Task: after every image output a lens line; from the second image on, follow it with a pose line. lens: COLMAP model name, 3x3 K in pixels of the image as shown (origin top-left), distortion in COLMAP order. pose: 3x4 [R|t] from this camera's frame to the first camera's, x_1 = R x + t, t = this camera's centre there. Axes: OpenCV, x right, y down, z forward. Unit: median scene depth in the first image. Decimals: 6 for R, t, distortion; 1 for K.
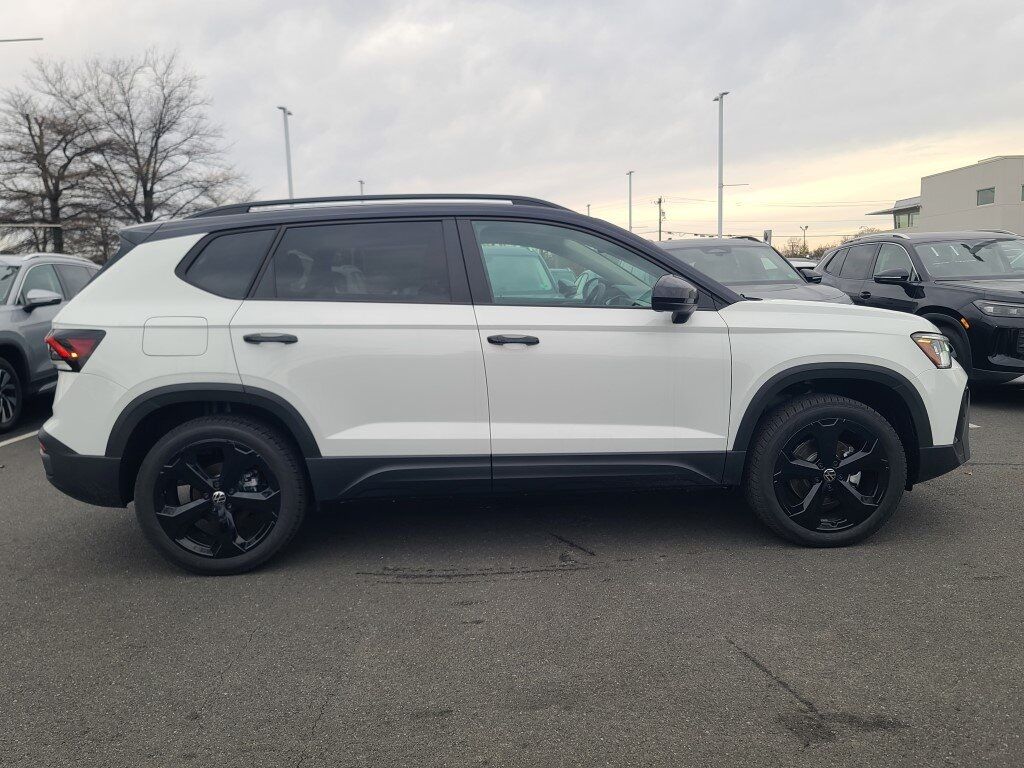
lens RADIAL K [[821.0, 0, 511.0], [0, 821.0, 401.0], [0, 0, 1]] dist [0.067743, -0.087994]
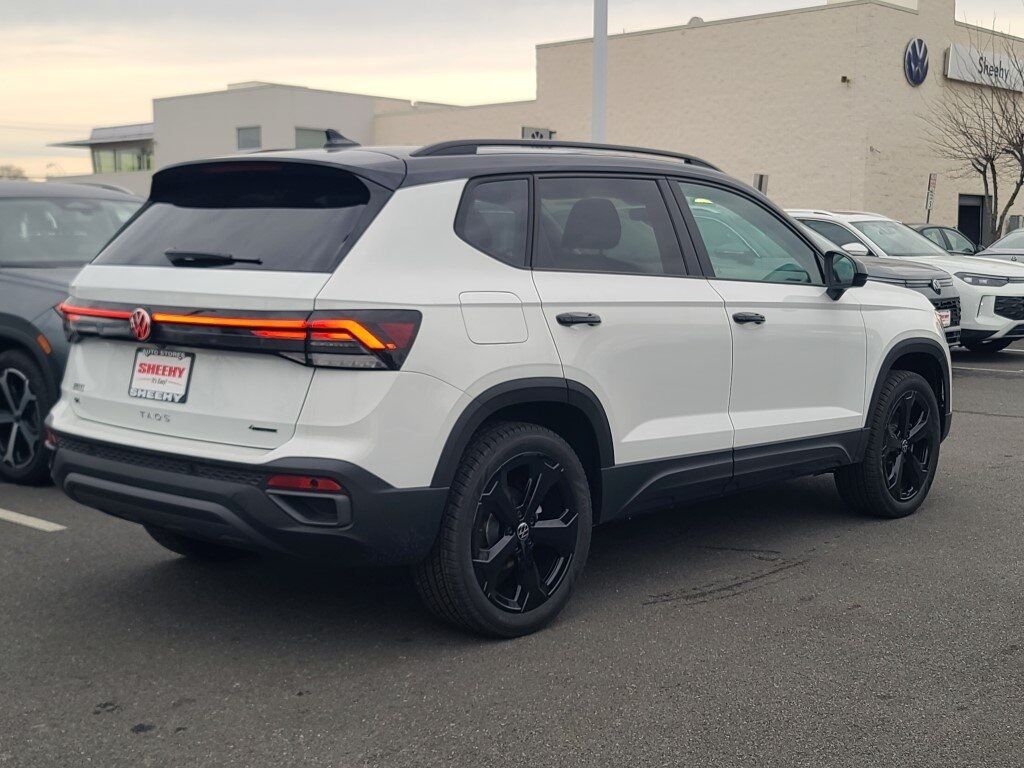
lens RADIAL K [[1133.3, 0, 512.0], [0, 1133.3, 384.0], [0, 0, 1]] dist [0.032401, 0.003759]
pose [[0.796731, -0.043953, 0.602733, -0.958606], [0.057198, 0.998359, -0.002804, -0.013885], [-0.601621, 0.036709, 0.797938, 0.169910]]
